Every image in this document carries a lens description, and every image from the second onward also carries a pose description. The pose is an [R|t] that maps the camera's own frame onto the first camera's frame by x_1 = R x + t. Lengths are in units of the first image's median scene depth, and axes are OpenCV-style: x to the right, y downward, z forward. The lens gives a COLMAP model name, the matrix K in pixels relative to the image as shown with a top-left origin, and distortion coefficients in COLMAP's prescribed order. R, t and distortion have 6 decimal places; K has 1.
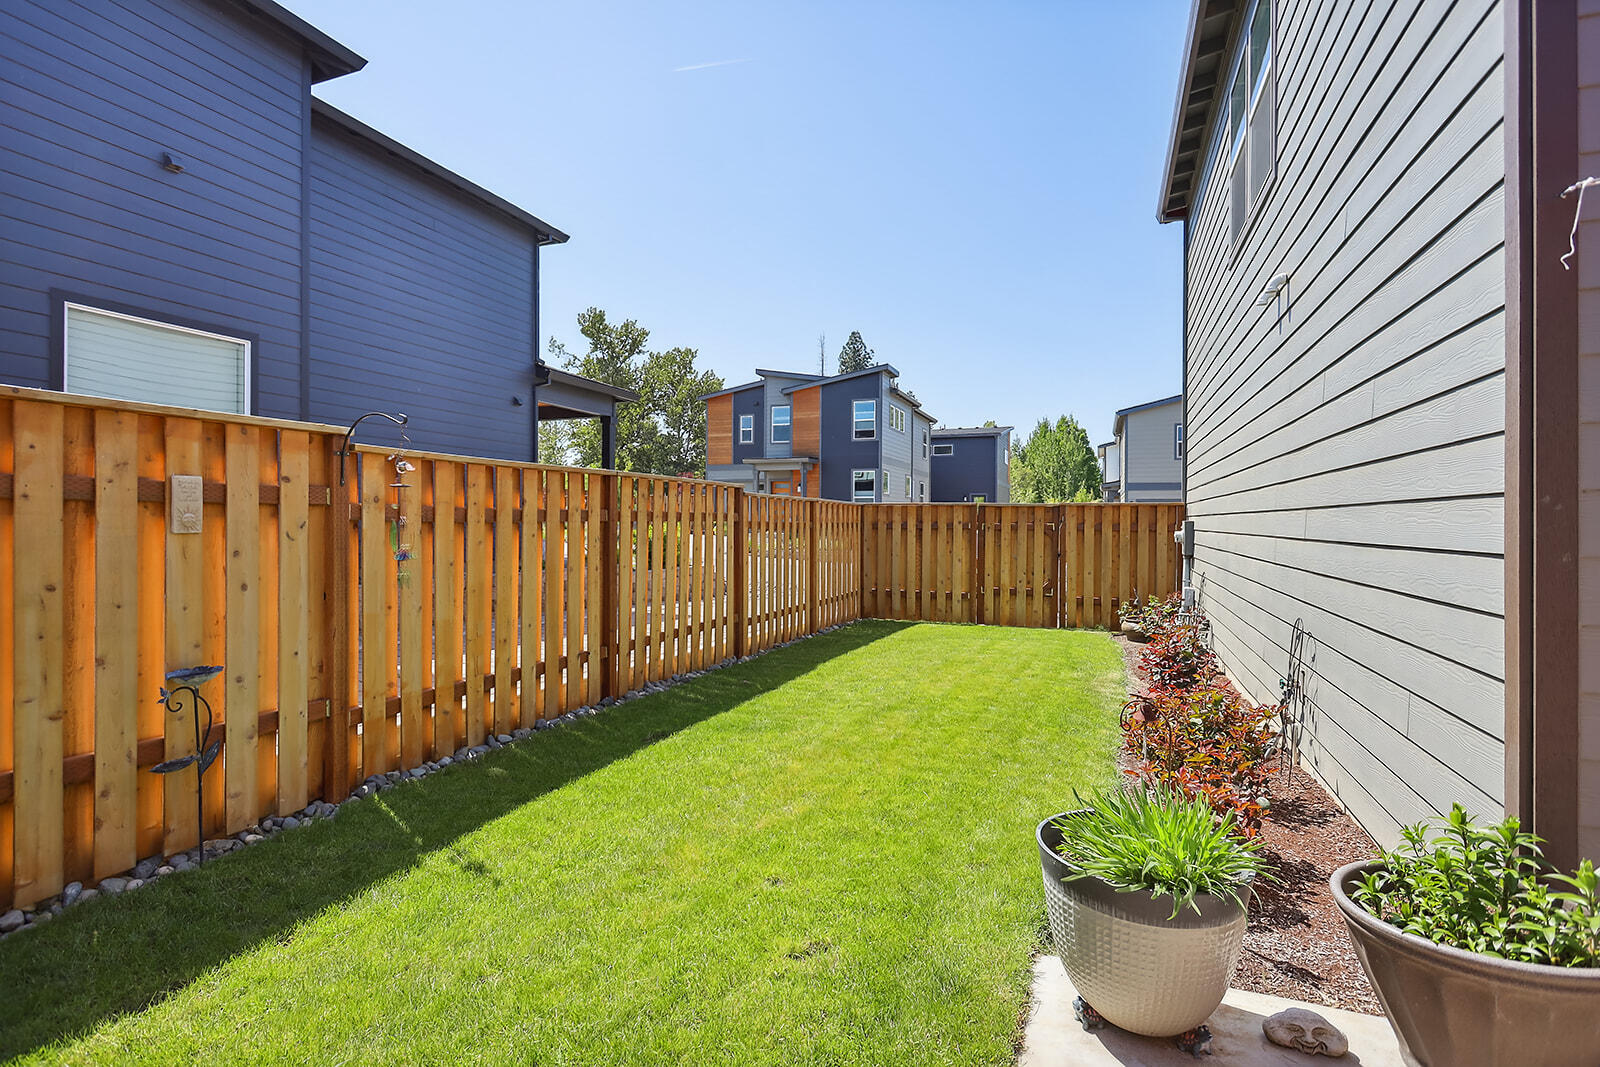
lens RADIAL K [[771.0, 0, 800.6], [0, 771.0, 522.9], [0, 0, 1]] dist [-0.002807, -0.000386]
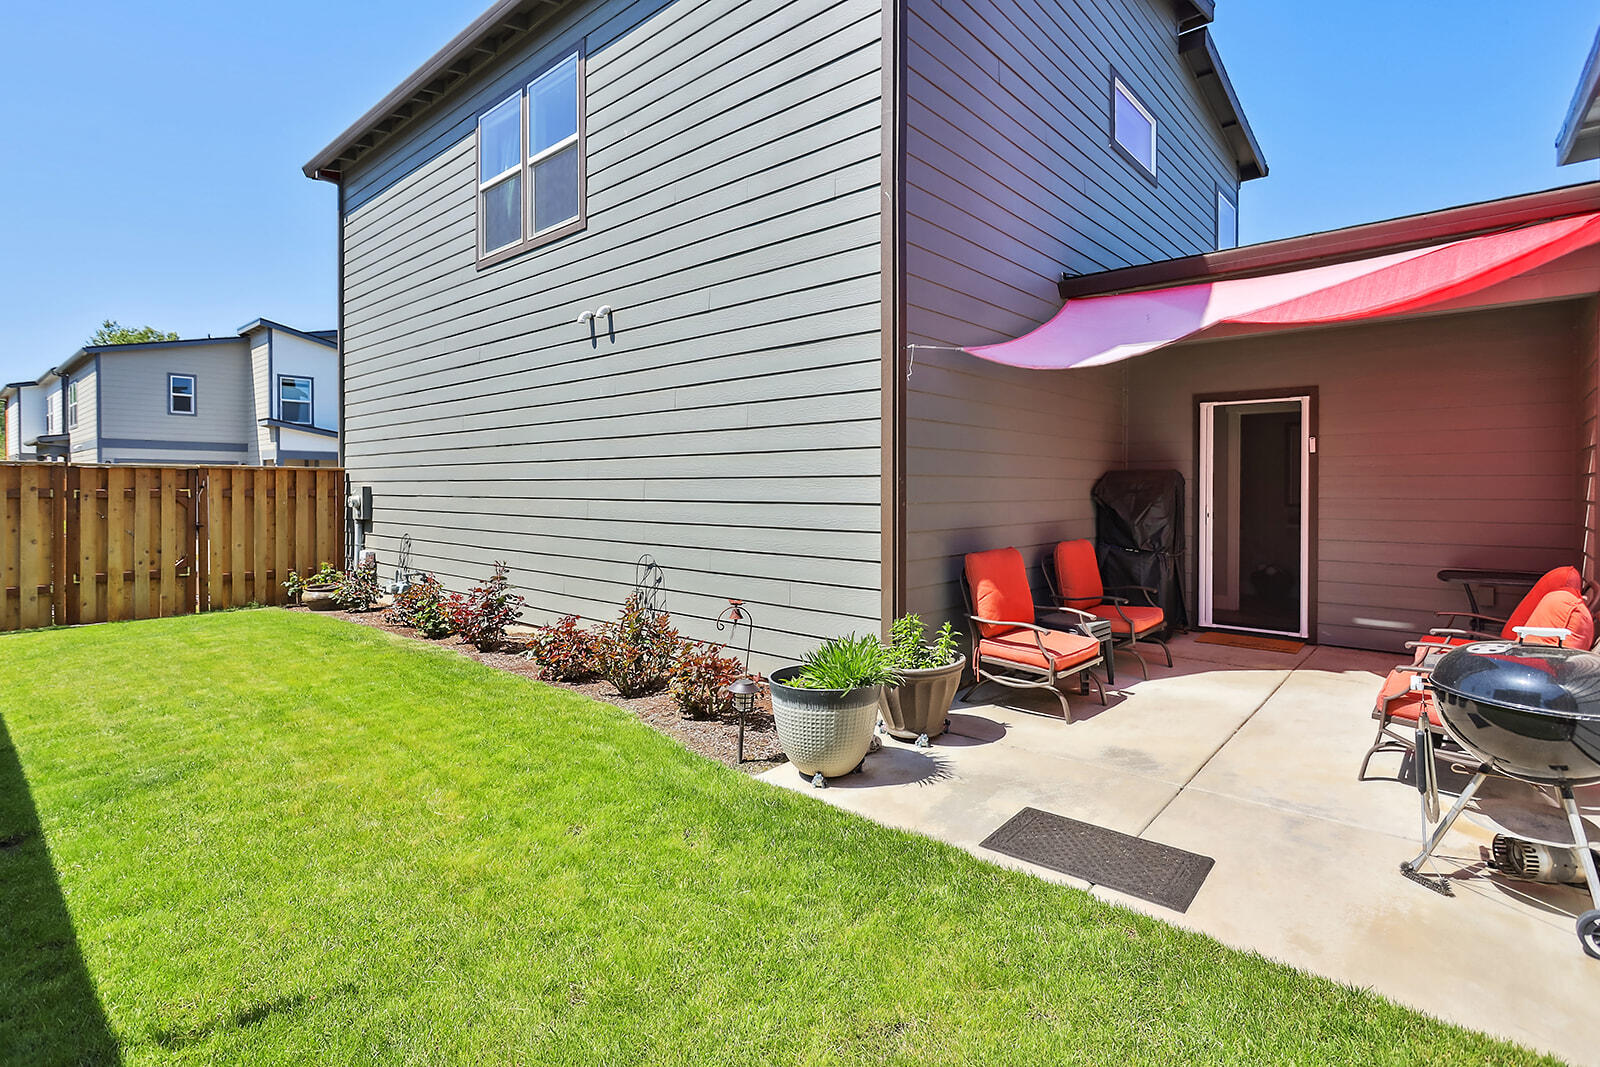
lens RADIAL K [[771.0, 0, 802.3], [0, 771.0, 494.8], [0, 0, 1]] dist [-0.002807, -0.000386]
pose [[0.338414, -0.013442, 0.940901, -0.238611], [0.002917, 0.999908, 0.013236, -0.002520], [-0.940993, -0.001735, 0.338422, 0.090169]]
